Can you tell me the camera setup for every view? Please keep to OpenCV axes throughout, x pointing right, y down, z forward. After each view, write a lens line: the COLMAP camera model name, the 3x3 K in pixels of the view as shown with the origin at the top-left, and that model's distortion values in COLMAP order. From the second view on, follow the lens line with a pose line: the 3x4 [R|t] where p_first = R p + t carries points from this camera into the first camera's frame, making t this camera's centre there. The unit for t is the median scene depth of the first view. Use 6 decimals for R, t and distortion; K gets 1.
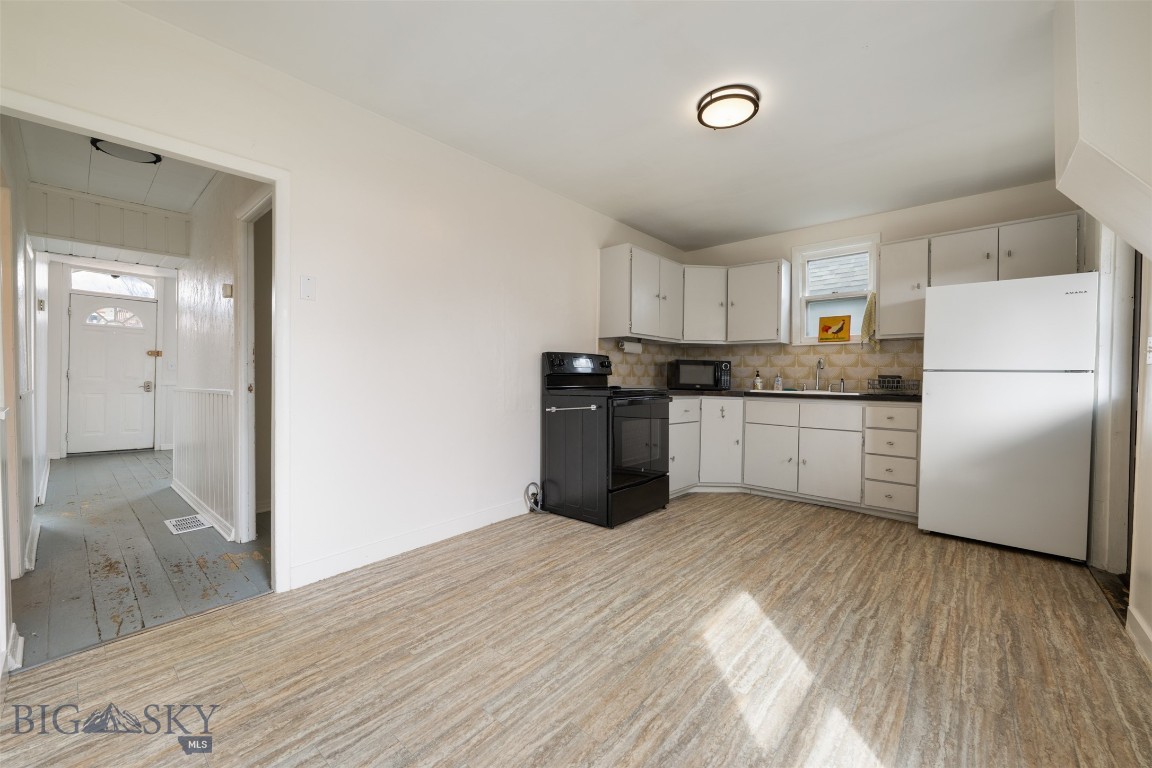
lens RADIAL K [[461.1, 0, 576.0], [0, 461.1, 384.0], [0, 0, 1]] dist [0.000624, -0.000123]
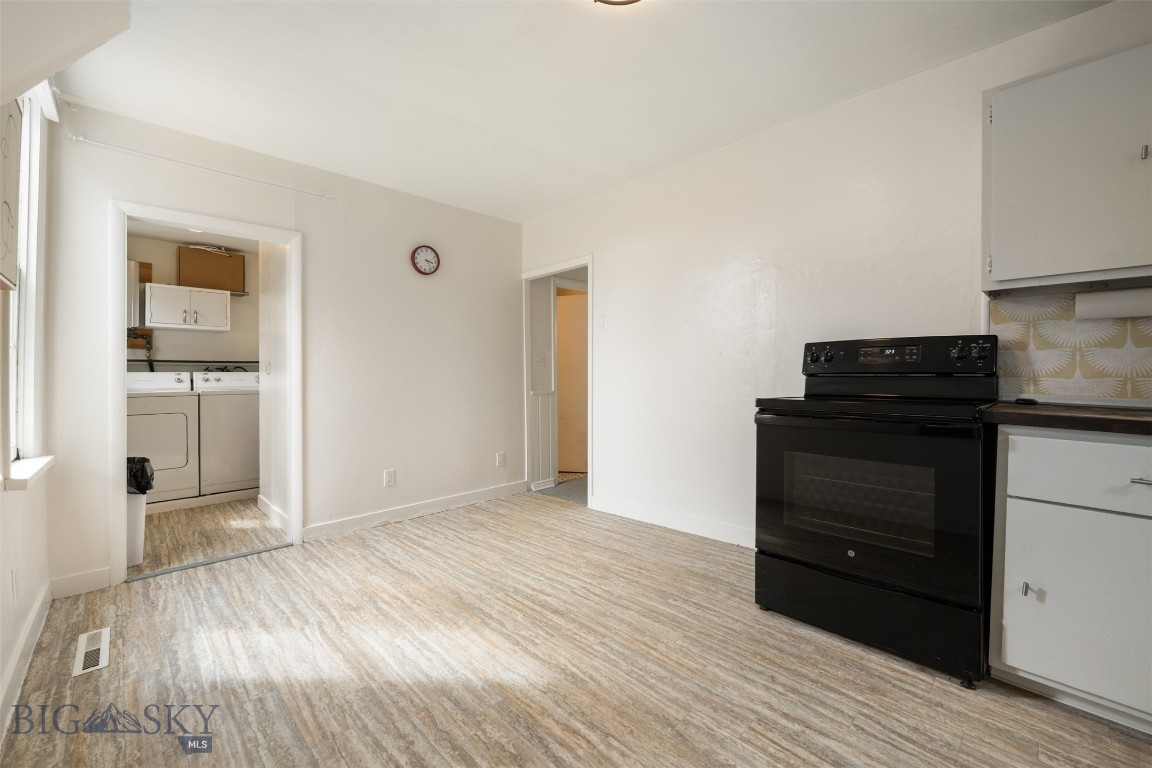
lens RADIAL K [[475.2, 0, 565.4], [0, 475.2, 373.9], [0, 0, 1]] dist [-0.000343, 0.000158]
pose [[-0.102501, -0.009273, -0.994690, 0.826222], [-0.013411, 0.999879, -0.007940, -0.014493], [0.994642, 0.012526, -0.102613, 0.823335]]
